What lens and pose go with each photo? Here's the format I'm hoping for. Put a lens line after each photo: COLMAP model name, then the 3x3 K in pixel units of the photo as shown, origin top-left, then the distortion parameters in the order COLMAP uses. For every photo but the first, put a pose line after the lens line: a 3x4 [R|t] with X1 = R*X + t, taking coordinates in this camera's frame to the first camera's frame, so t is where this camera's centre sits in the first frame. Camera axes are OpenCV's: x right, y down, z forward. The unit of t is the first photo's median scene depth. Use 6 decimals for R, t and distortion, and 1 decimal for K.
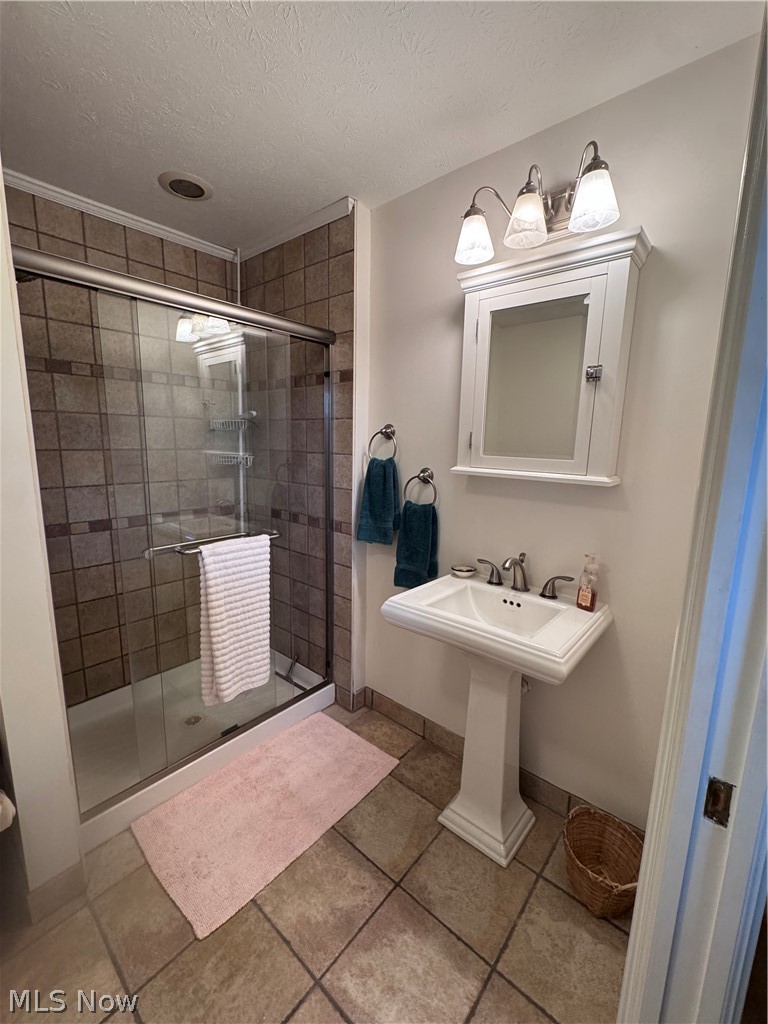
lens RADIAL K [[409.5, 0, 374.0], [0, 409.5, 514.2], [0, 0, 1]] dist [-0.003431, -0.000012]
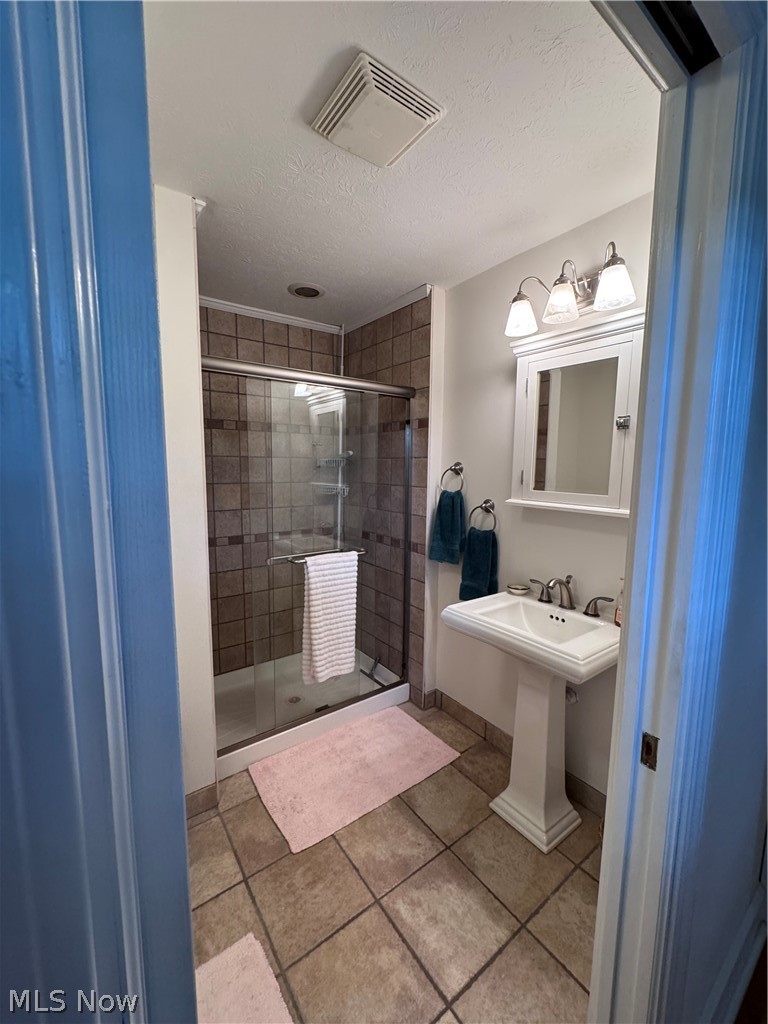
lens RADIAL K [[409.5, 0, 374.0], [0, 409.5, 514.2], [0, 0, 1]] dist [-0.003431, -0.000012]
pose [[0.971154, 0.016695, -0.237866, 0.089656], [-0.030673, 0.998005, -0.055186, 0.004074], [0.236471, 0.060891, 0.969729, -0.211153]]
